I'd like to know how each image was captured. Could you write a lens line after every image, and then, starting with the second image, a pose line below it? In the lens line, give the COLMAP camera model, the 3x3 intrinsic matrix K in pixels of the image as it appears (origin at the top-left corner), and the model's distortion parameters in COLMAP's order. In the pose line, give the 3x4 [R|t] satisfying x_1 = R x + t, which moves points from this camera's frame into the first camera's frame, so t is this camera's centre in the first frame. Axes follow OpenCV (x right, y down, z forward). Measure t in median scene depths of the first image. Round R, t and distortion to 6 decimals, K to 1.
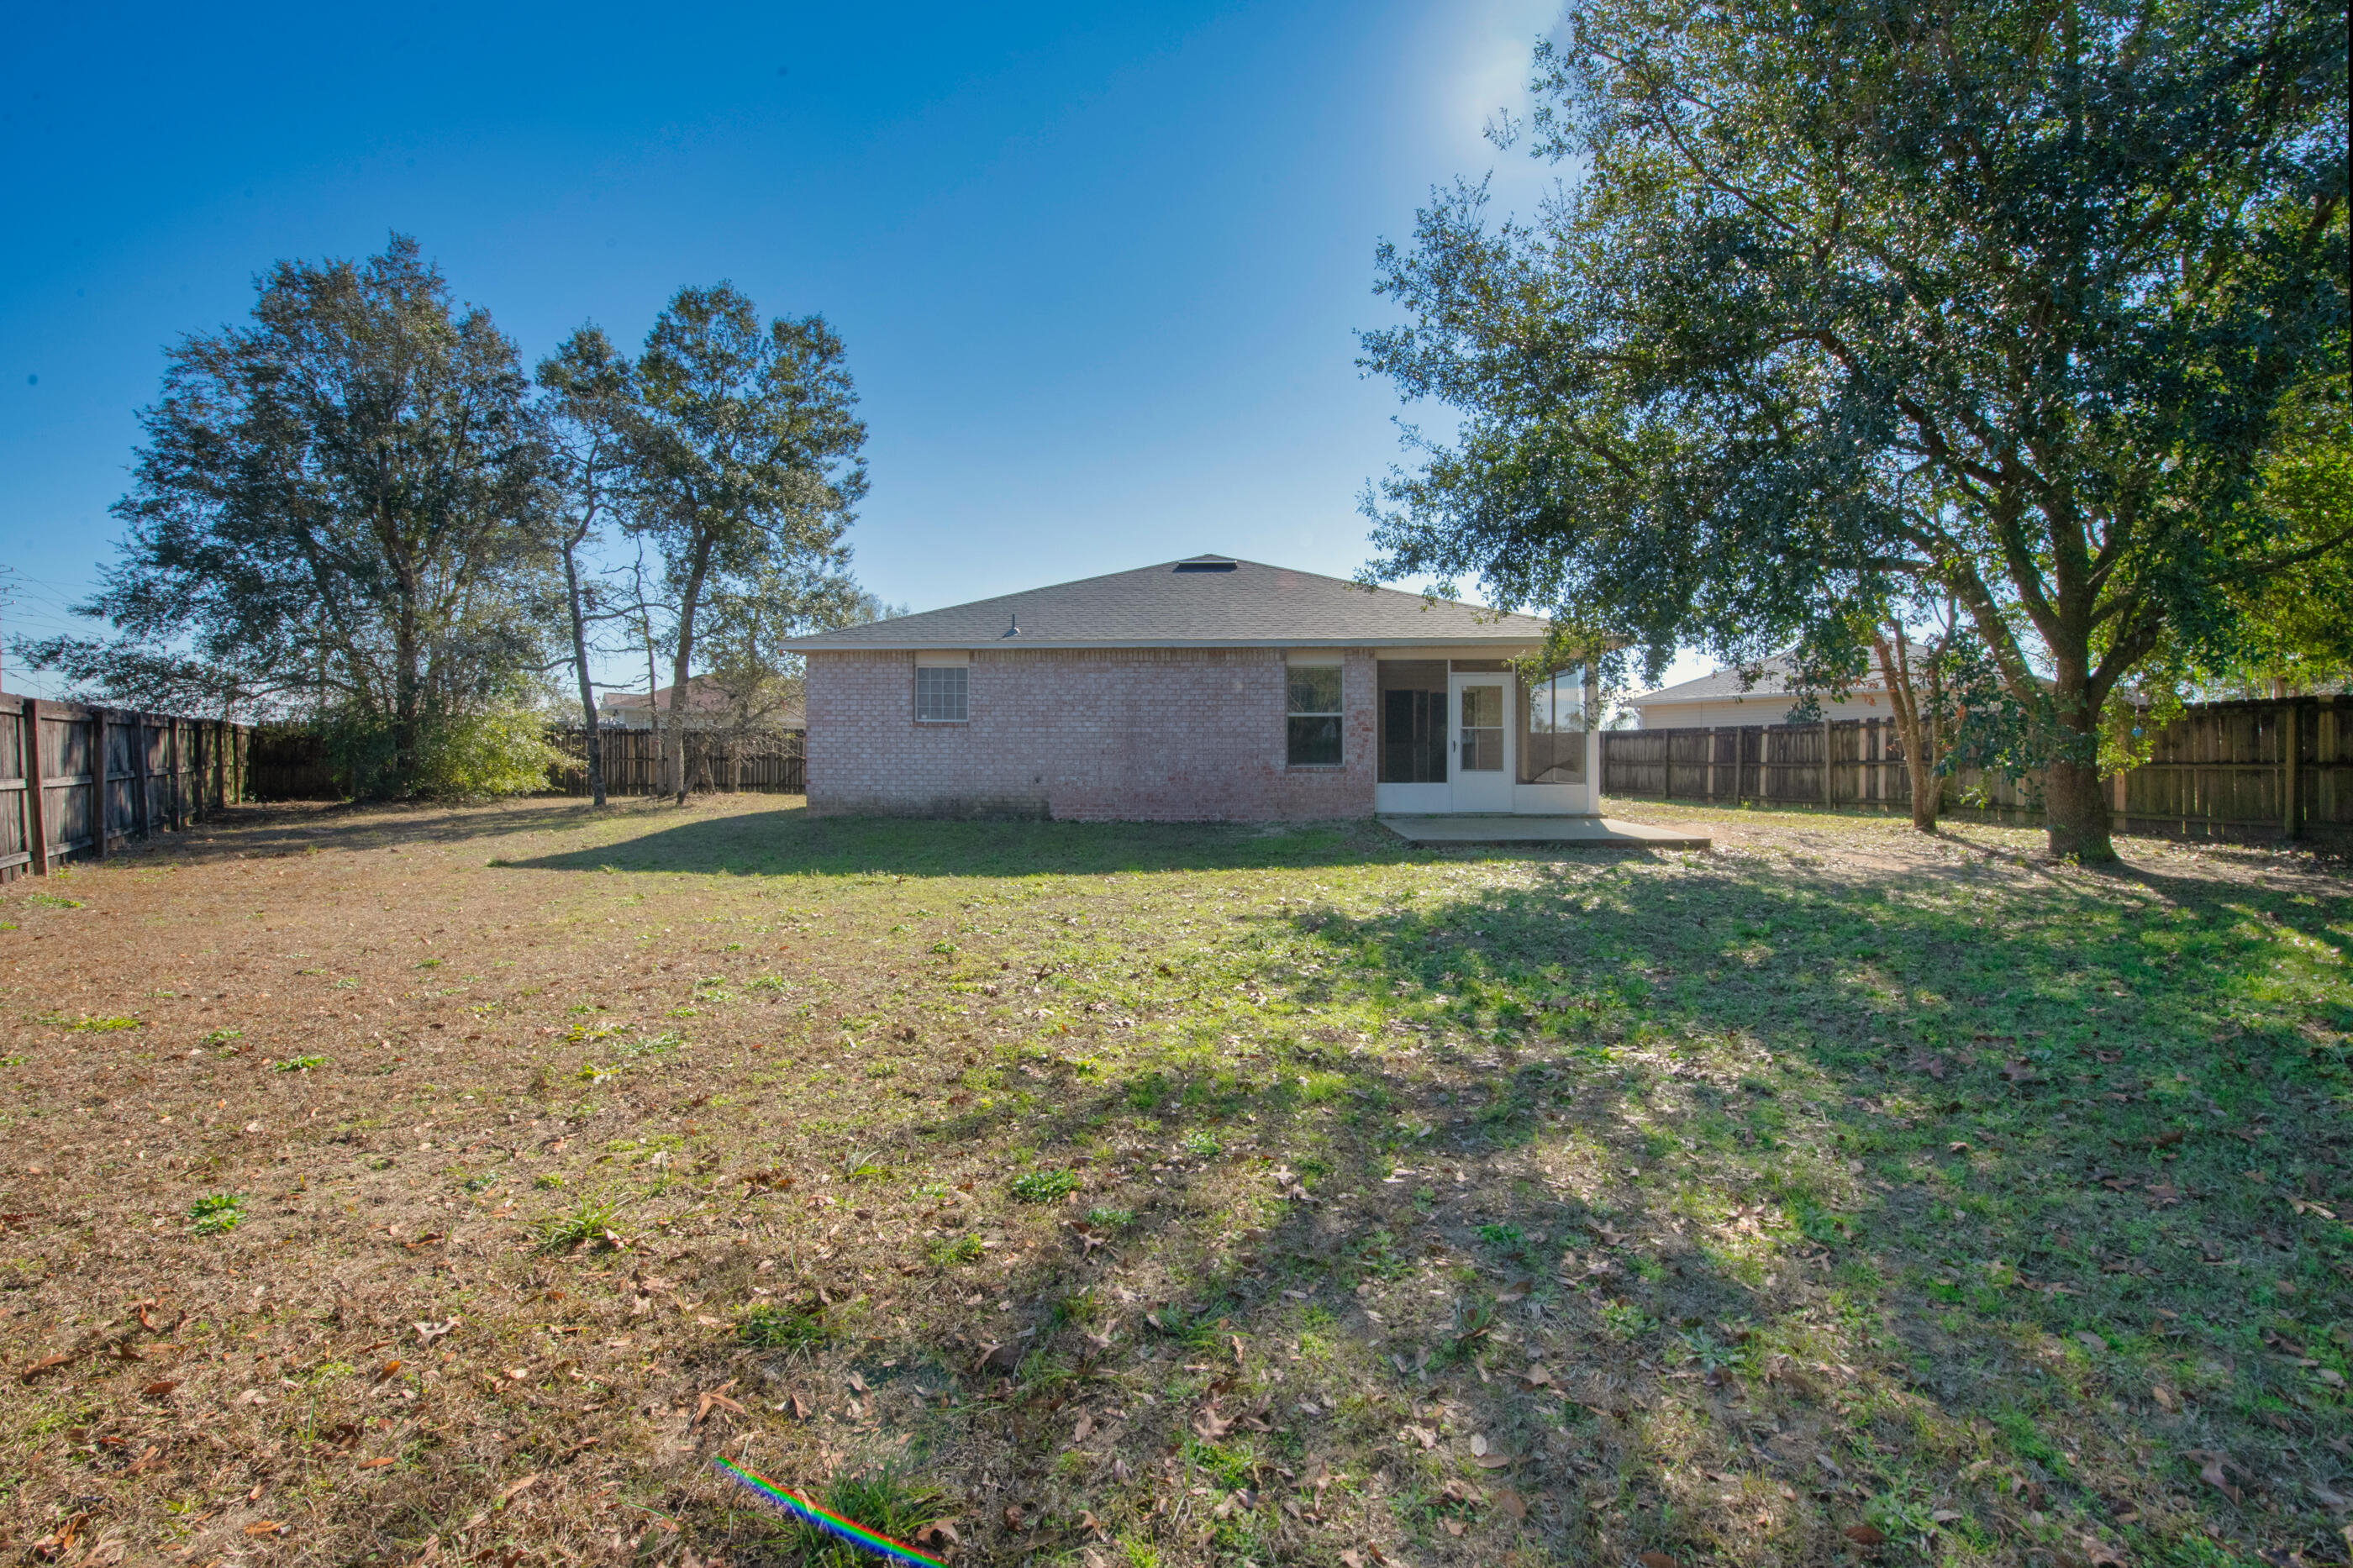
lens RADIAL K [[957.7, 0, 1194.9], [0, 957.7, 777.6], [0, 0, 1]] dist [-0.016669, -0.000762]
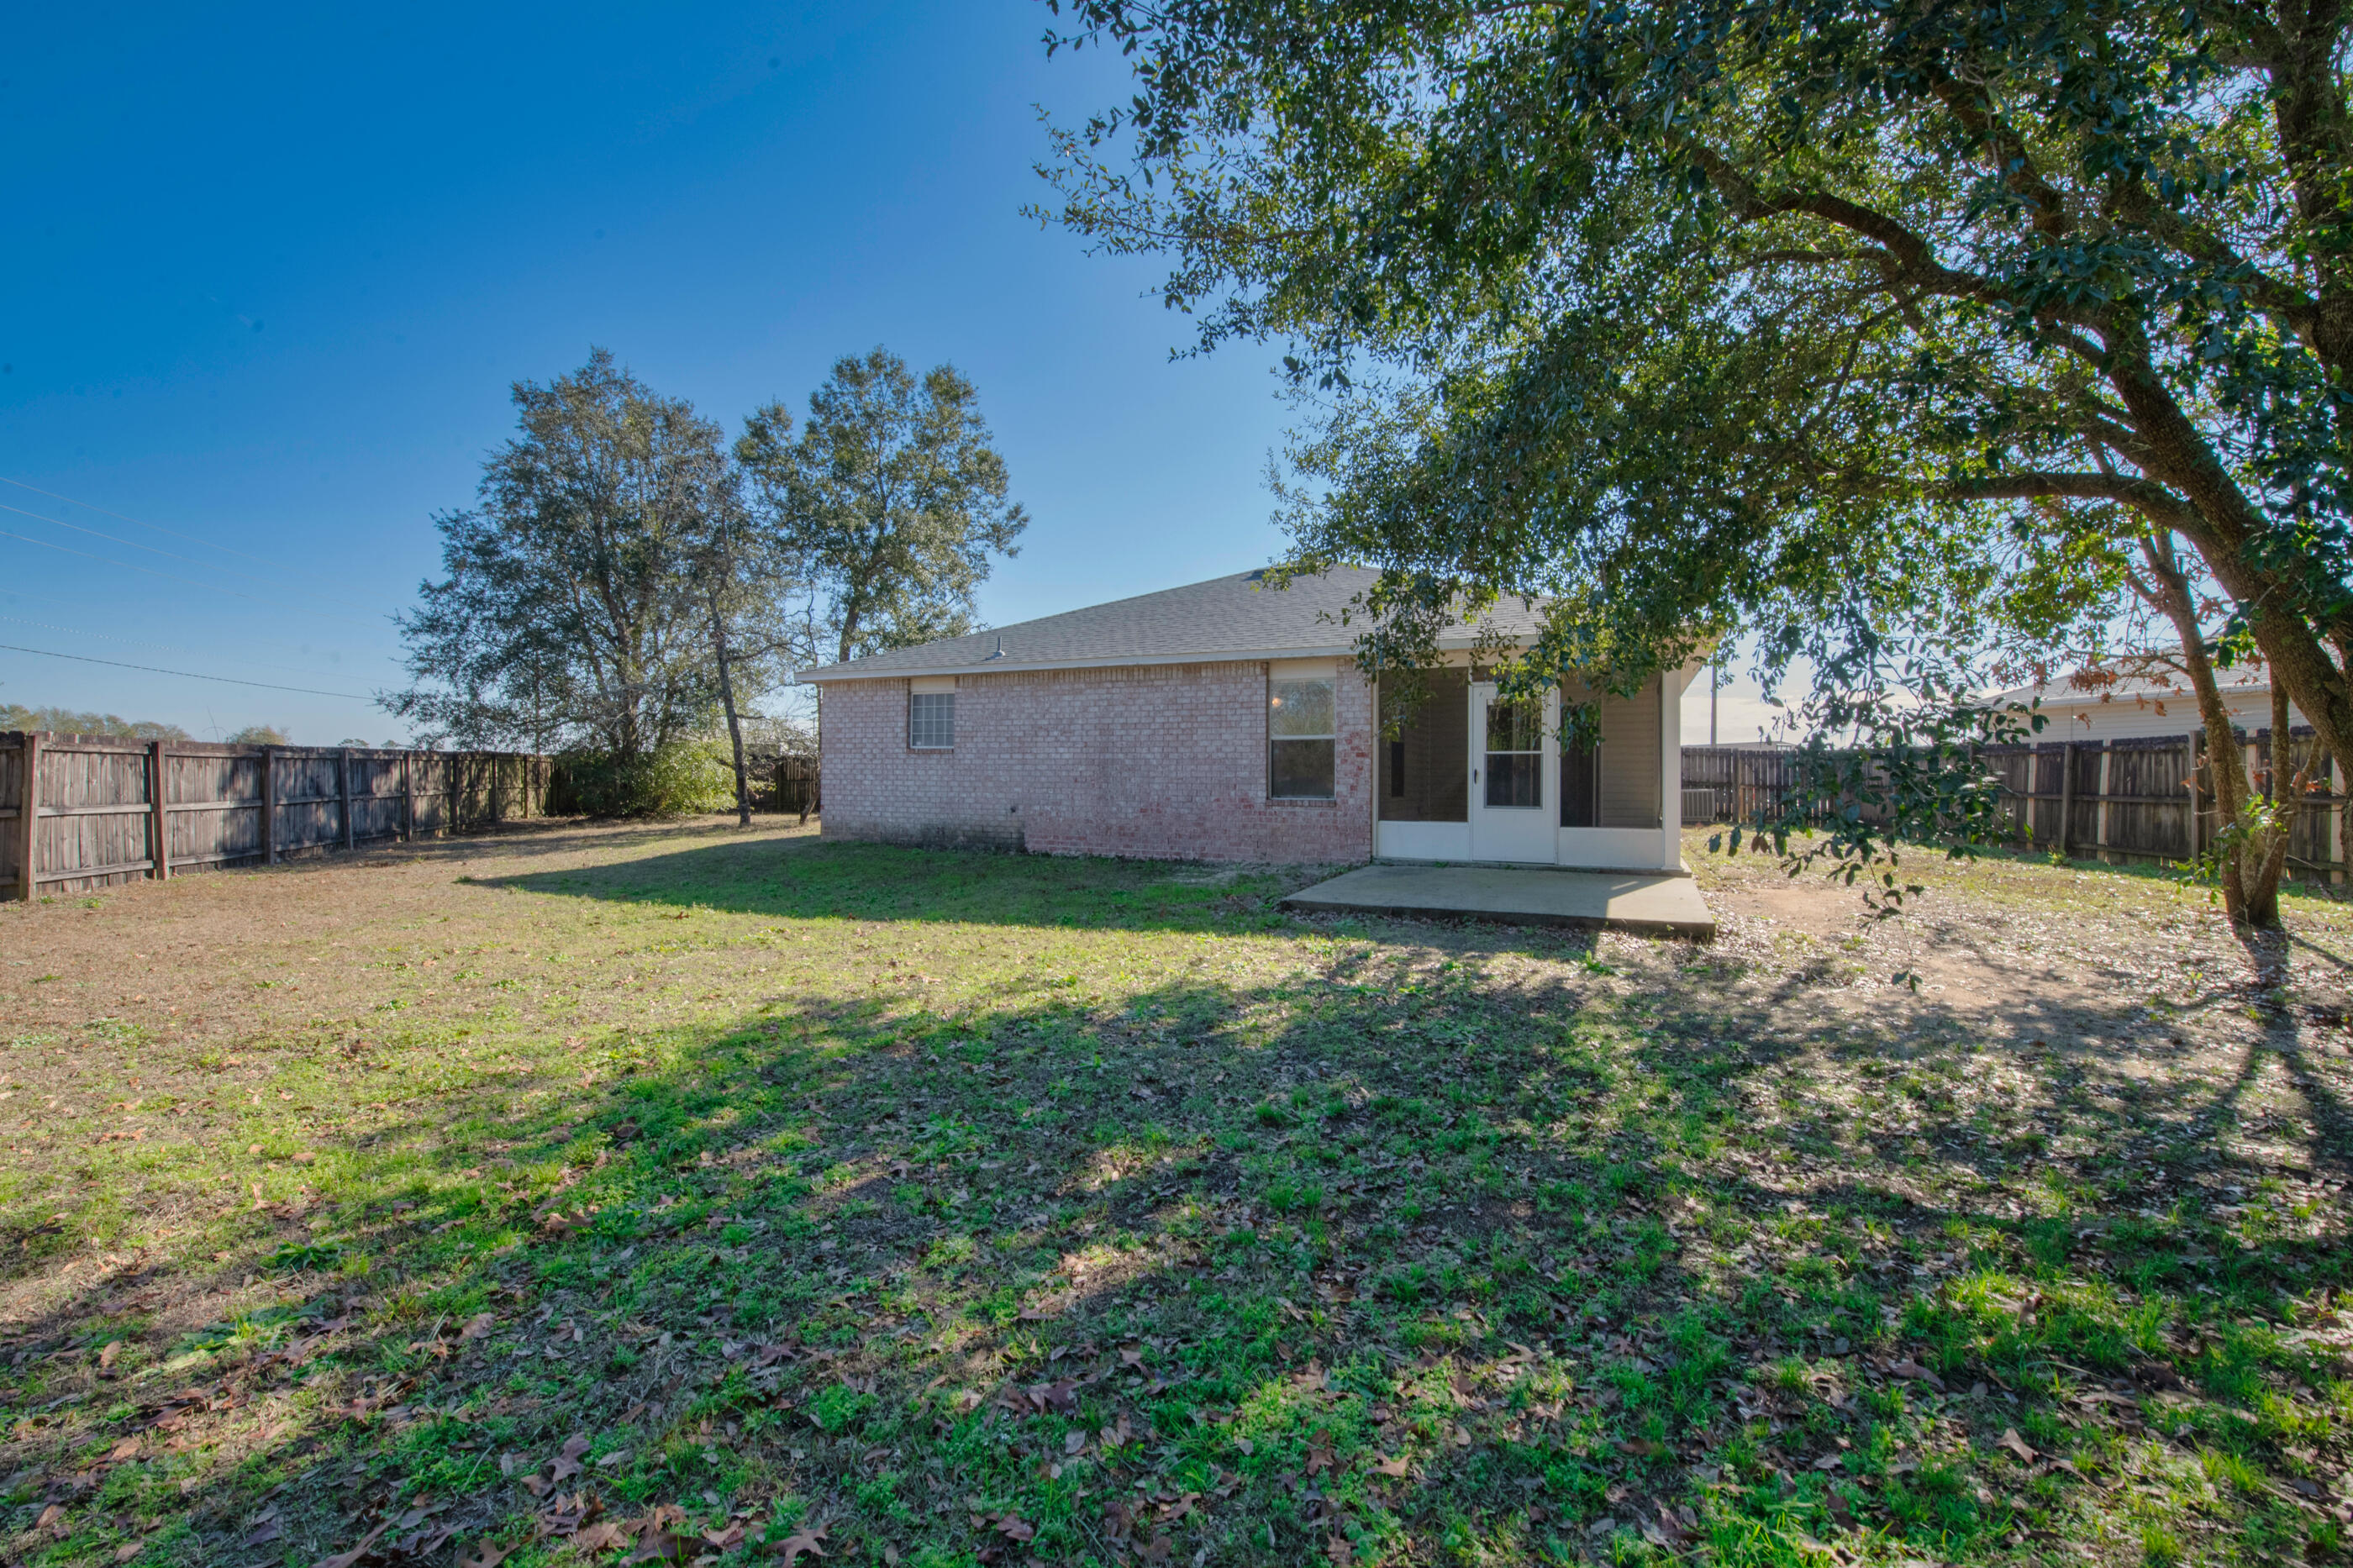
lens RADIAL K [[957.7, 0, 1184.7], [0, 957.7, 760.2], [0, 0, 1]] dist [-0.016669, -0.000762]
pose [[0.929525, -0.004303, -0.368734, 0.301058], [-0.009395, 0.999331, -0.035344, -0.013459], [0.368639, 0.036318, 0.928863, 0.164389]]
